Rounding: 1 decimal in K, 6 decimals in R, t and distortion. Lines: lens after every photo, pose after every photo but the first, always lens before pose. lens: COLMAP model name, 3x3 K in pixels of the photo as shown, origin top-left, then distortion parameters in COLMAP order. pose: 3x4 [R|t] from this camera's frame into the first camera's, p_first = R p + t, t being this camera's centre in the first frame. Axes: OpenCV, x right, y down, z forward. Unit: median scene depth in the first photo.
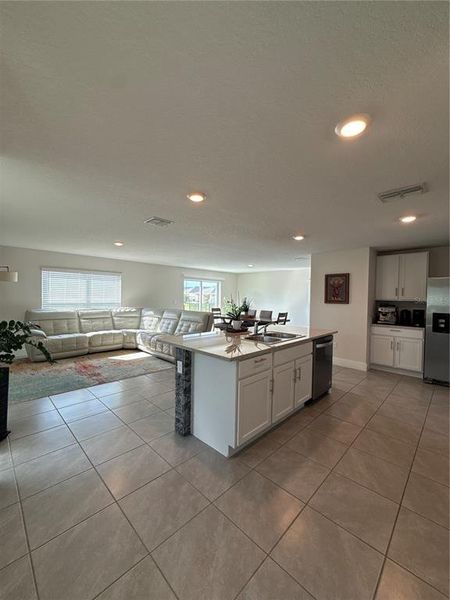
lens RADIAL K [[240.1, 0, 225.0], [0, 240.1, 300.0], [0, 0, 1]] dist [-0.000919, 0.000191]
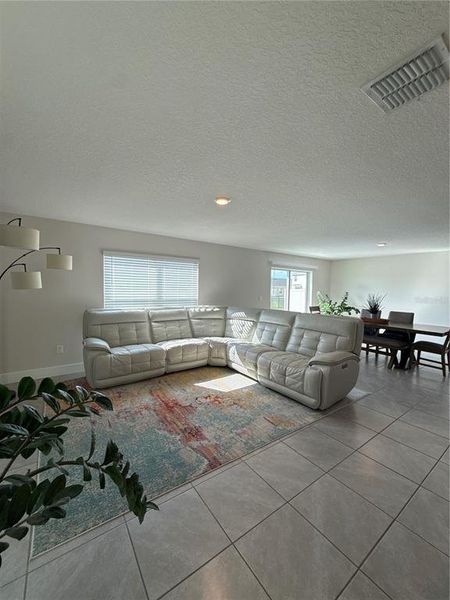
lens RADIAL K [[240.1, 0, 225.0], [0, 240.1, 300.0], [0, 0, 1]] dist [-0.000919, 0.000191]
pose [[0.984527, 0.008966, -0.175005, -0.255855], [-0.003975, 0.999576, 0.028847, -0.009287], [0.175189, -0.027705, 0.984145, 0.325399]]
